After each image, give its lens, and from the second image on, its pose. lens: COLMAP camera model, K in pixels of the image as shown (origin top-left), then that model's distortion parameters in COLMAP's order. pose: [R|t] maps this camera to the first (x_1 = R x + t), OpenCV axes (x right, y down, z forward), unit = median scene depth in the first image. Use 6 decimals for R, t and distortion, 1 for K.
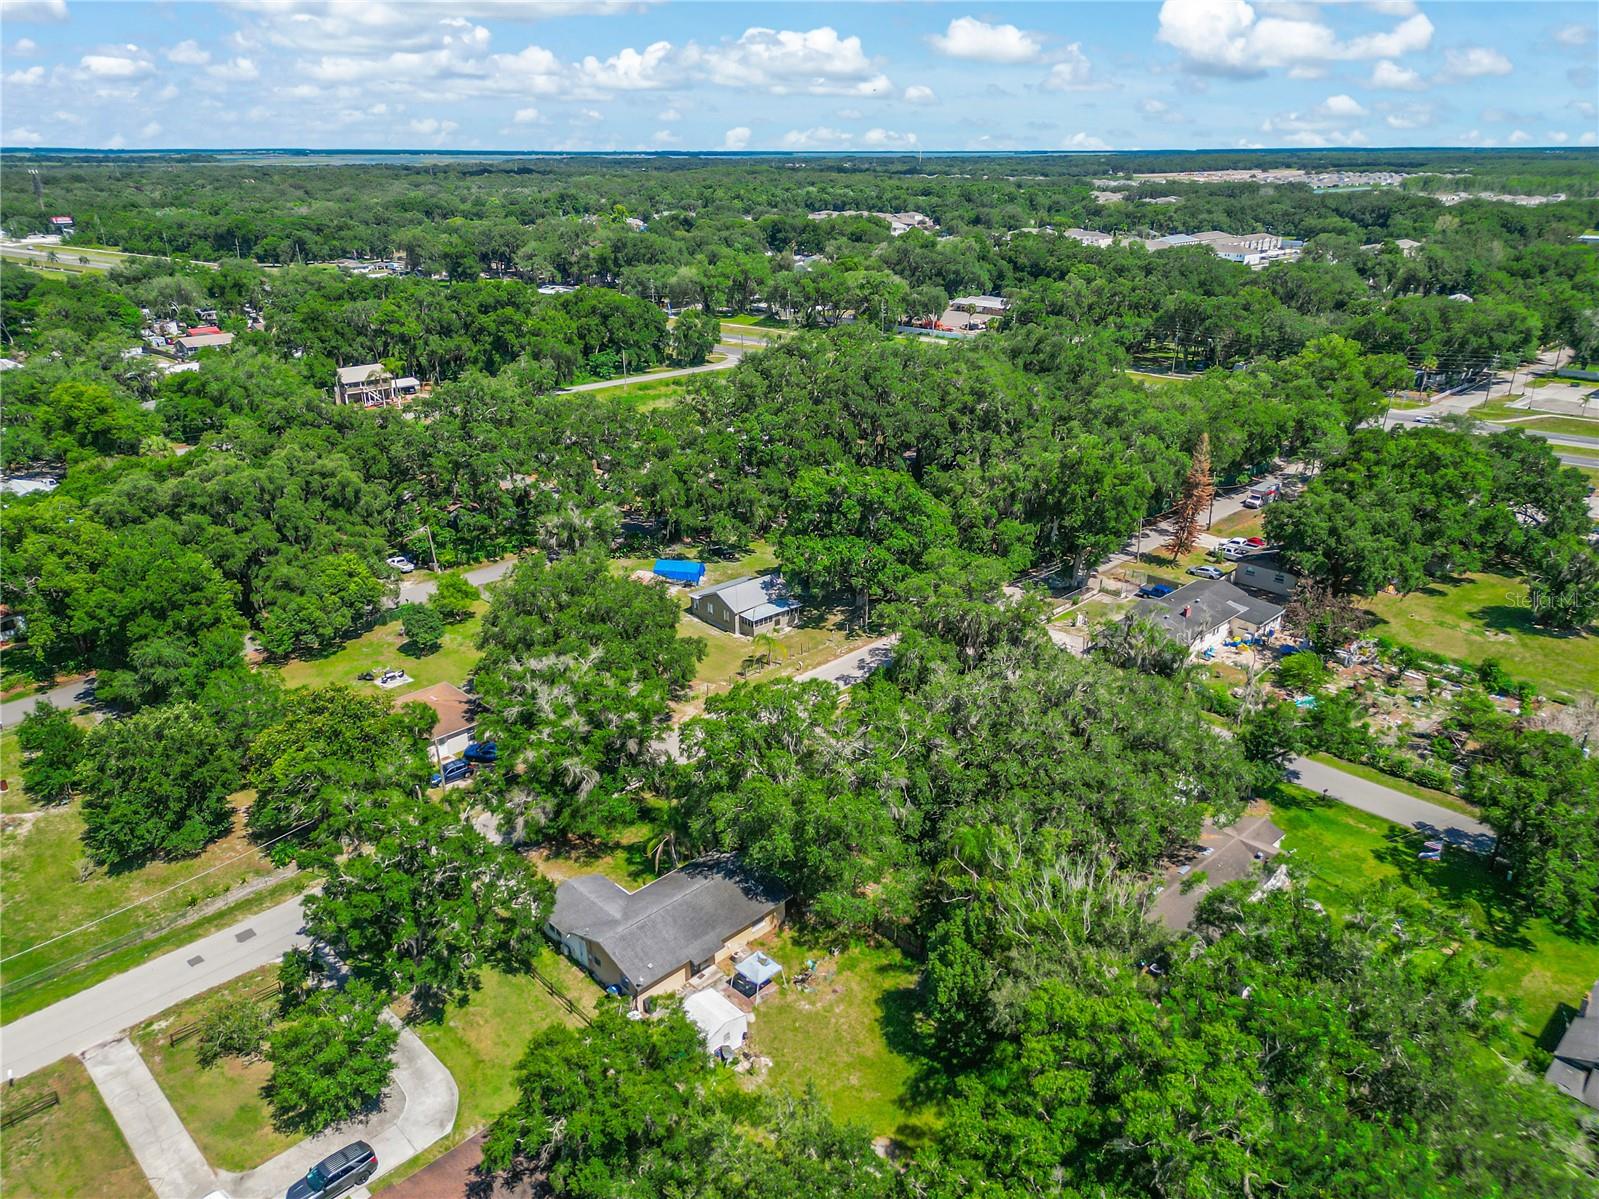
lens RADIAL K [[1129.9, 0, 797.3], [0, 1129.9, 597.4], [0, 0, 1]] dist [0.033624, -0.004142]
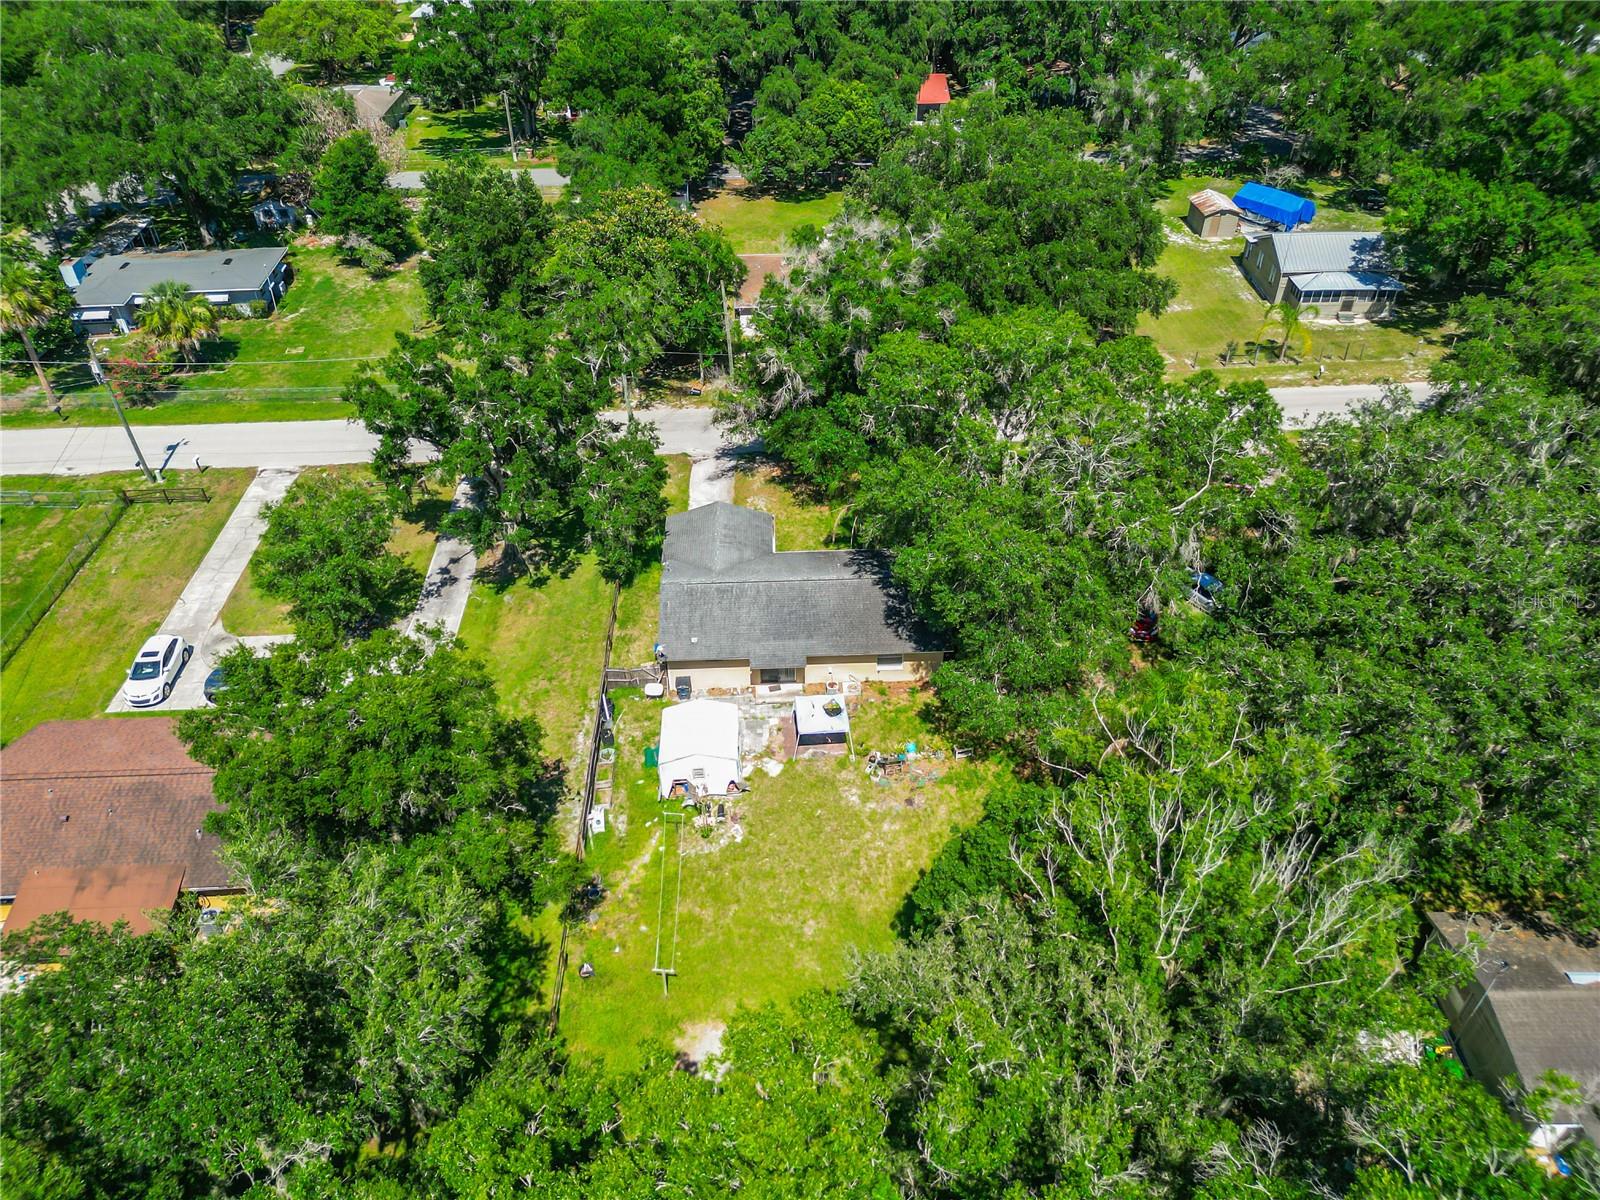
lens RADIAL K [[1130.6, 0, 801.9], [0, 1130.6, 605.2], [0, 0, 1]] dist [0.033624, -0.004142]
pose [[0.742808, 0.408846, -0.530171, 0.167058], [-0.243486, 0.902629, 0.354930, 0.021270], [0.623659, -0.134556, 0.770028, 0.289307]]
